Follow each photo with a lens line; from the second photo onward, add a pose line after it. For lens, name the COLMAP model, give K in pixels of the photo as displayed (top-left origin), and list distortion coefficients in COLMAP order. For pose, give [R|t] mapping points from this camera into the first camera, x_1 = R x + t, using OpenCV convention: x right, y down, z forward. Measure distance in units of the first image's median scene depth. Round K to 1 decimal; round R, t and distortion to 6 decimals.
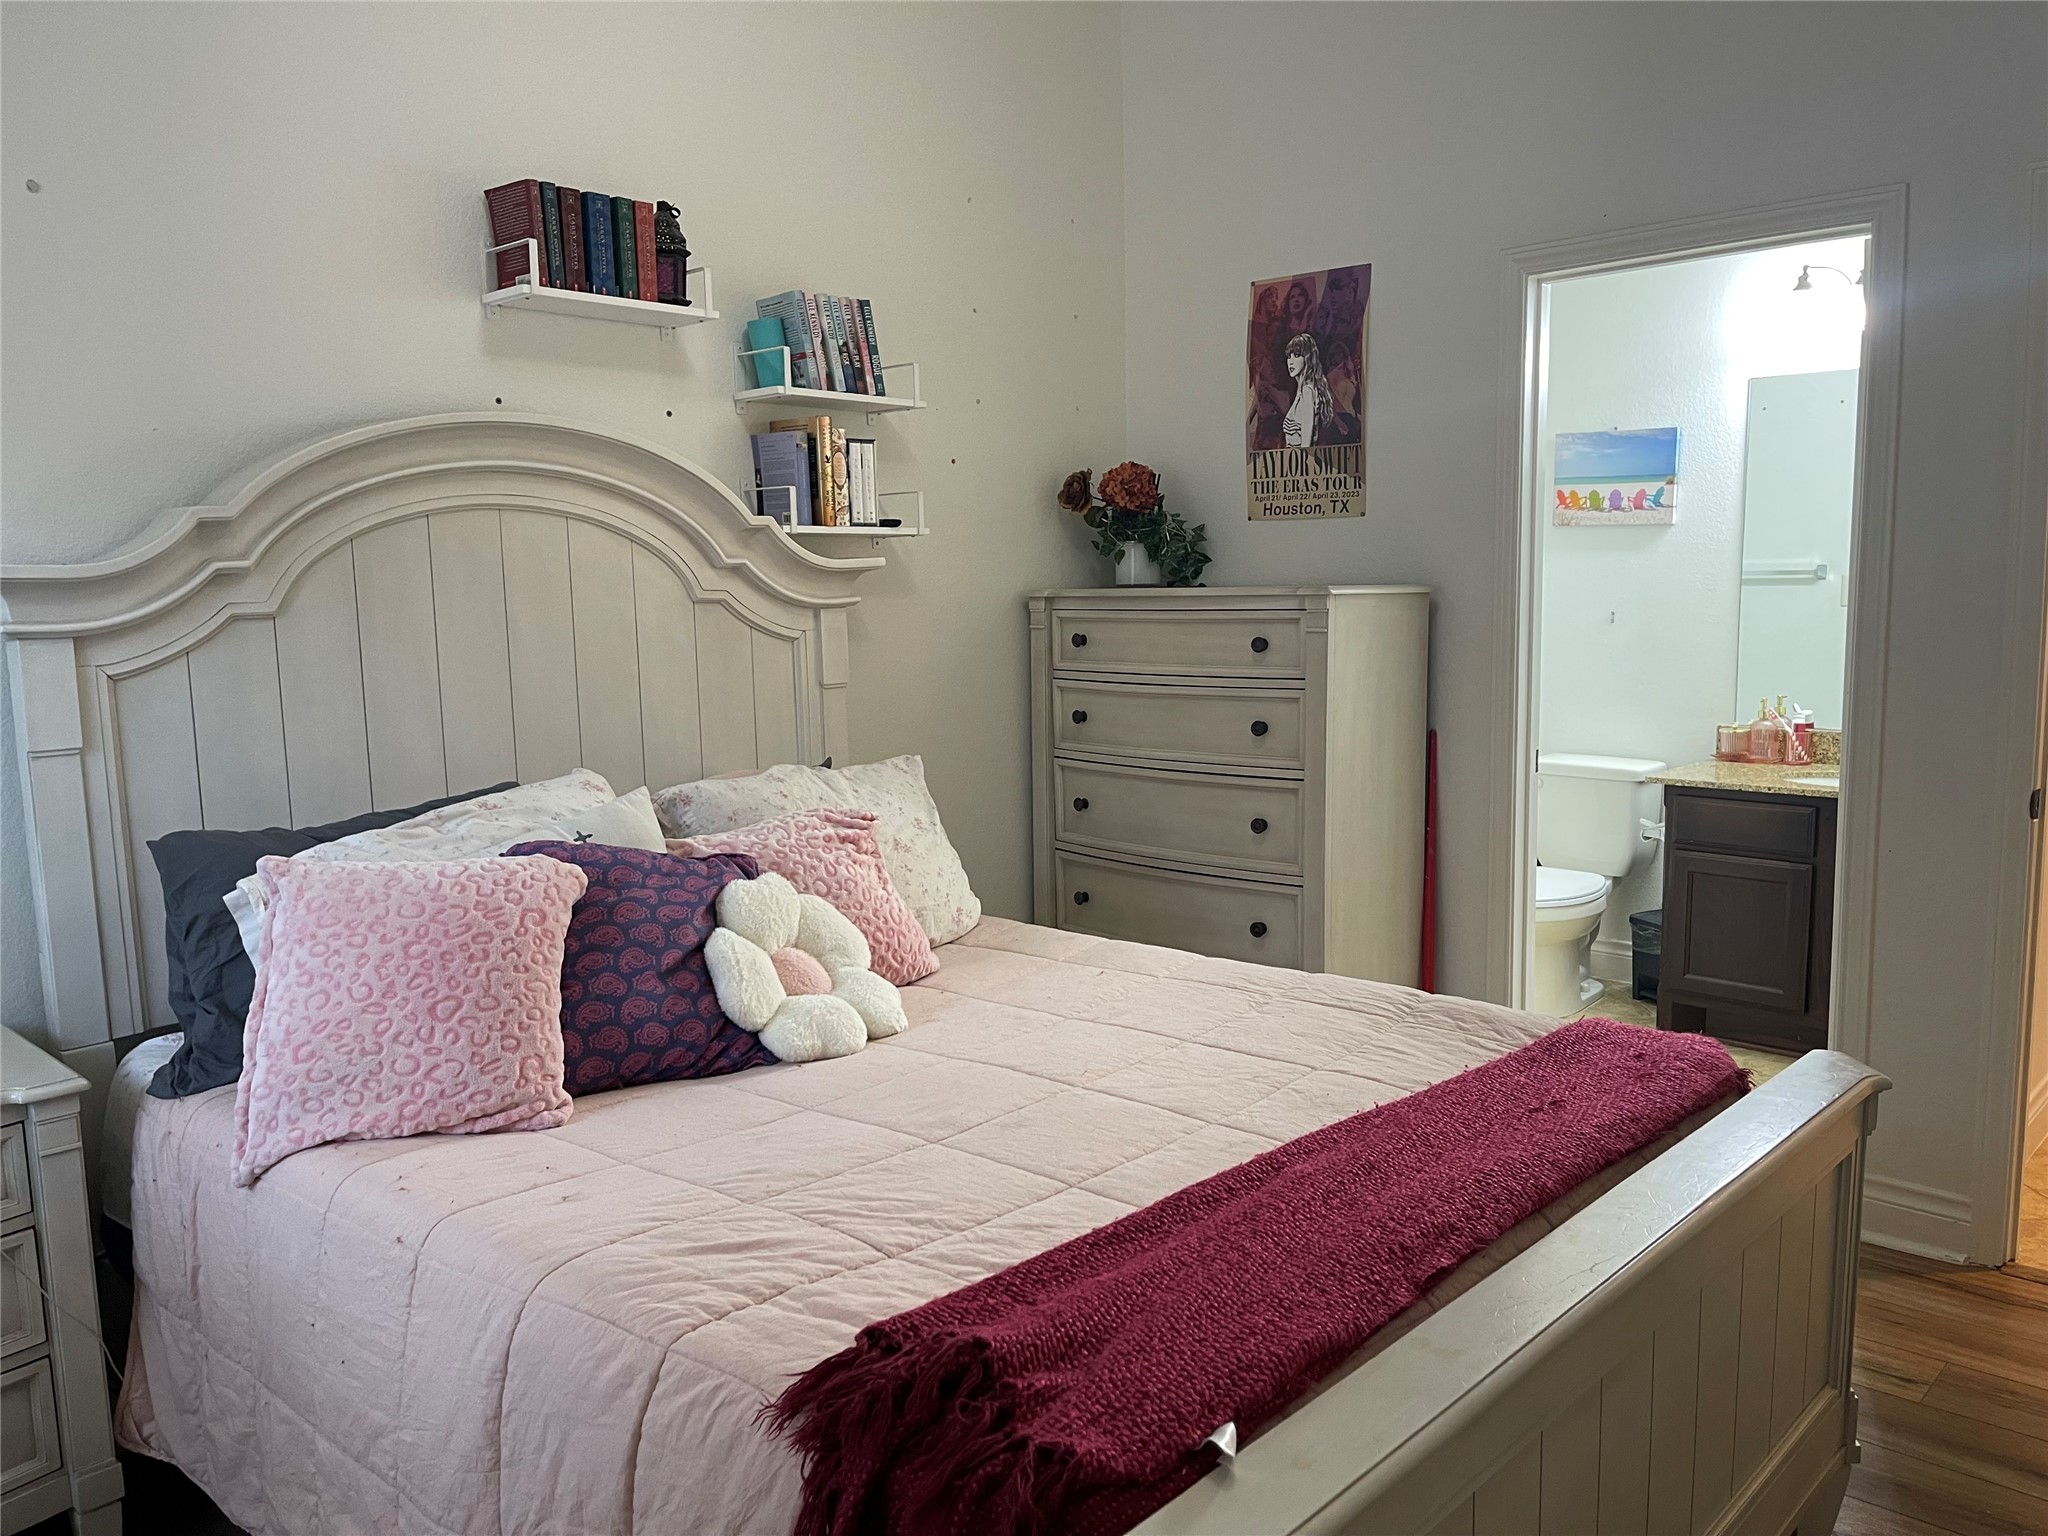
lens RADIAL K [[1540.2, 0, 1009.2], [0, 1540.2, 767.2], [0, 0, 1]] dist [0.127290, -0.168086]
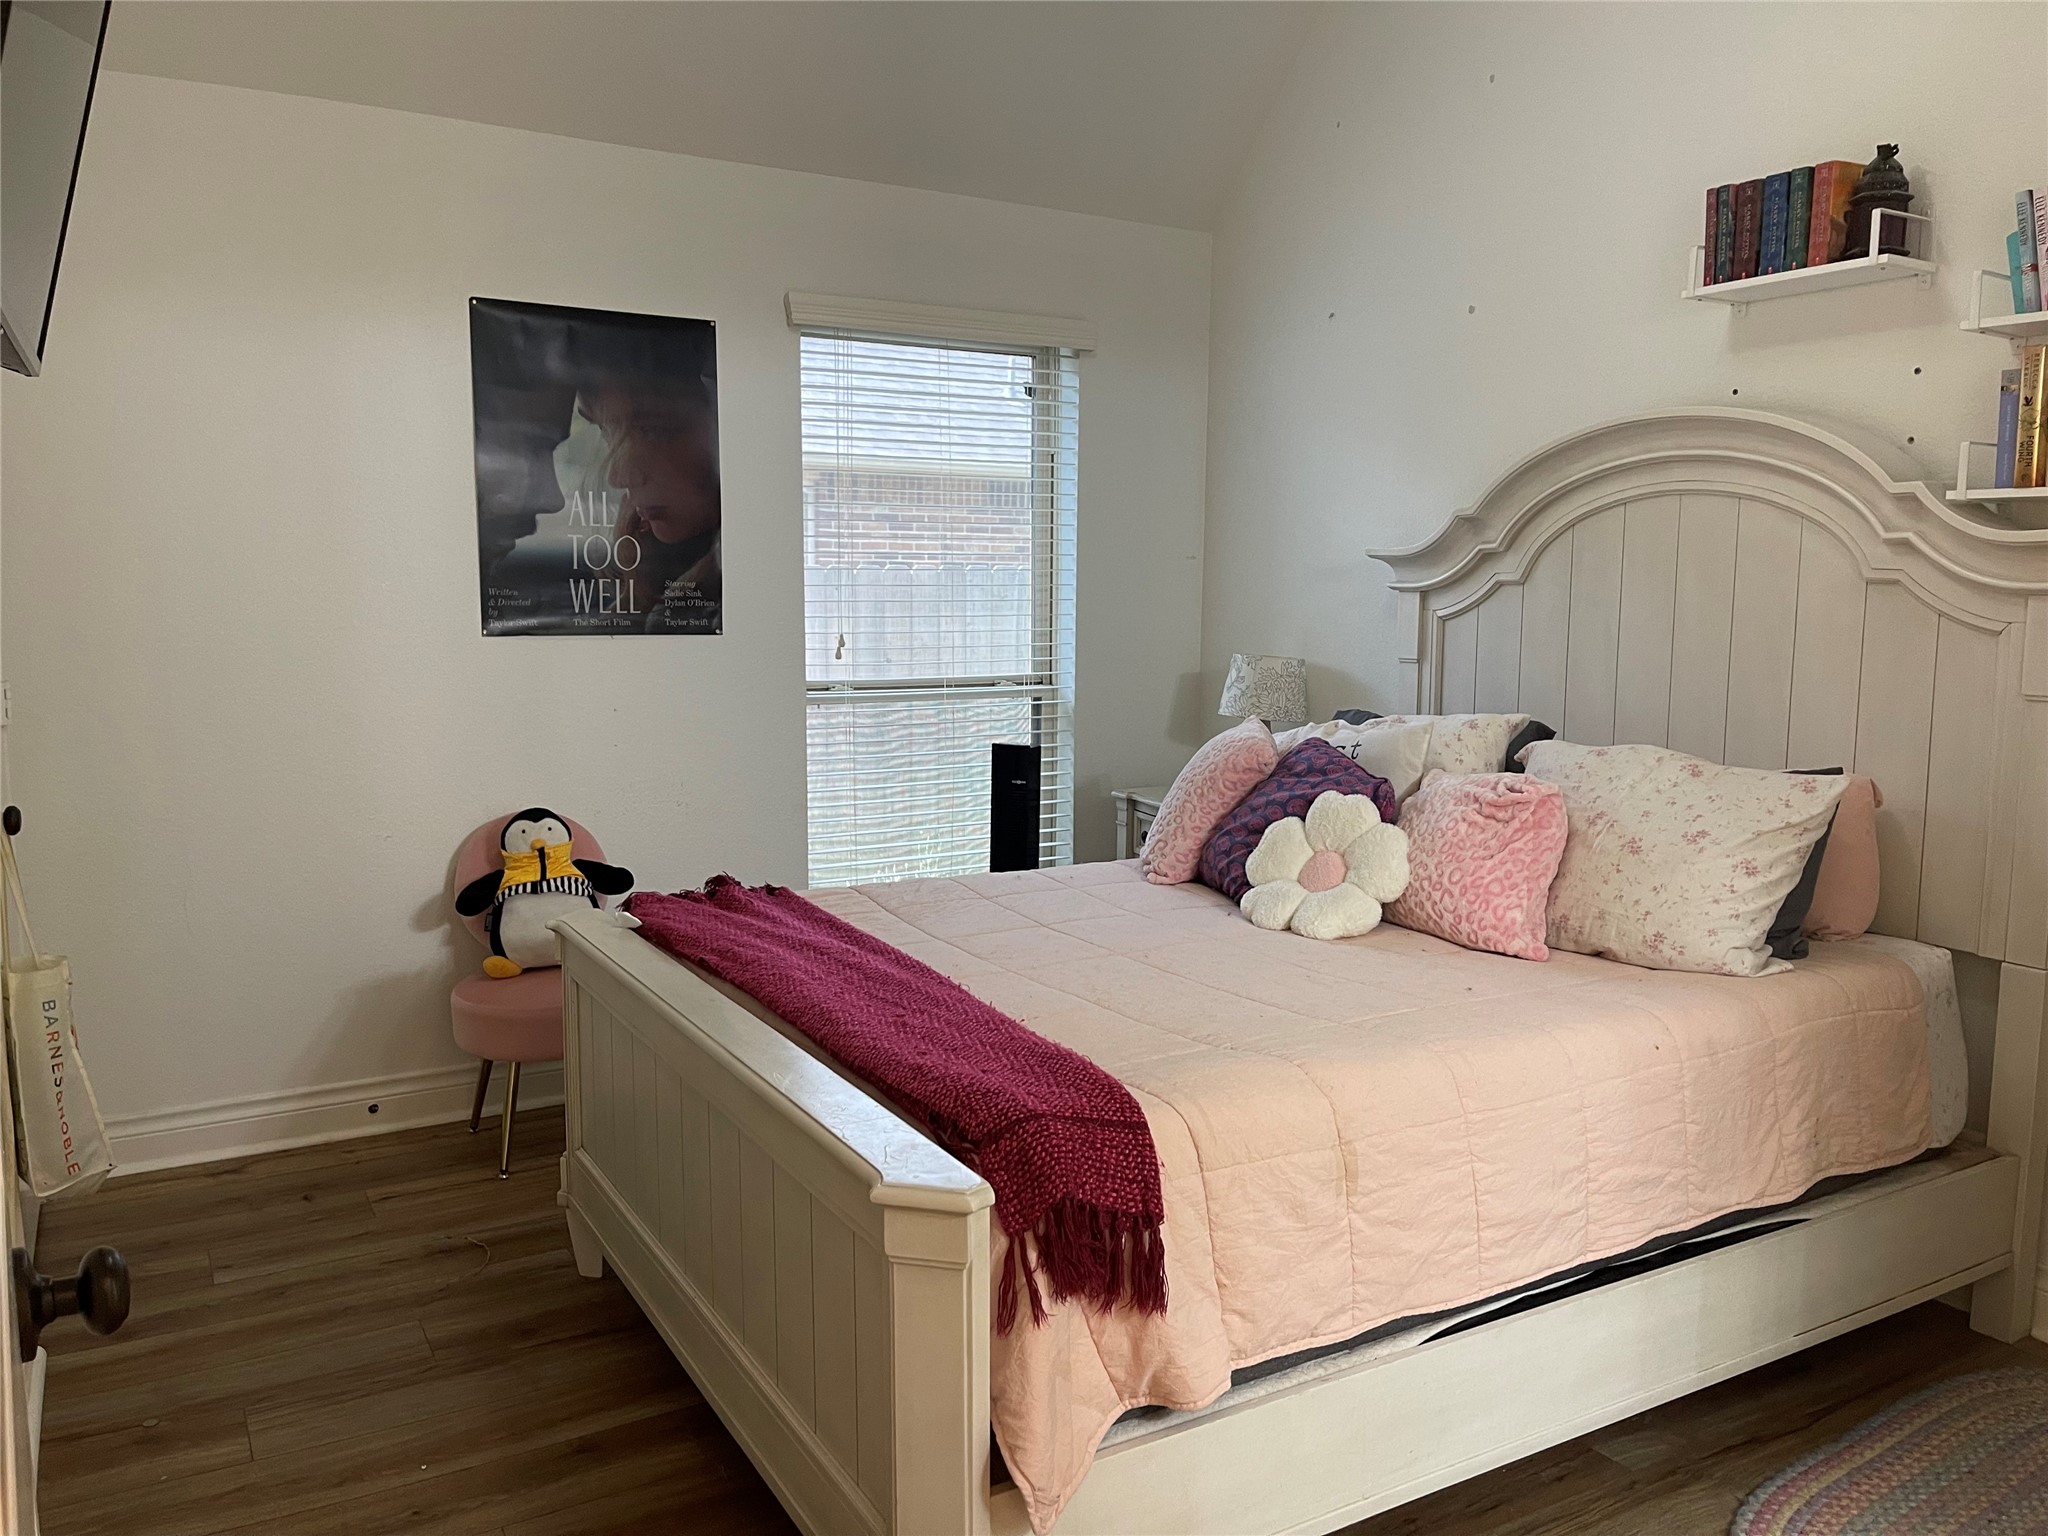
lens RADIAL K [[1540.2, 0, 1009.2], [0, 1540.2, 767.2], [0, 0, 1]] dist [0.127290, -0.168086]
pose [[-0.278014, 0.139532, -0.950389, 1.372360], [-0.117286, 0.977060, 0.177757, -0.177448], [0.953390, 0.160887, -0.255272, 1.303166]]
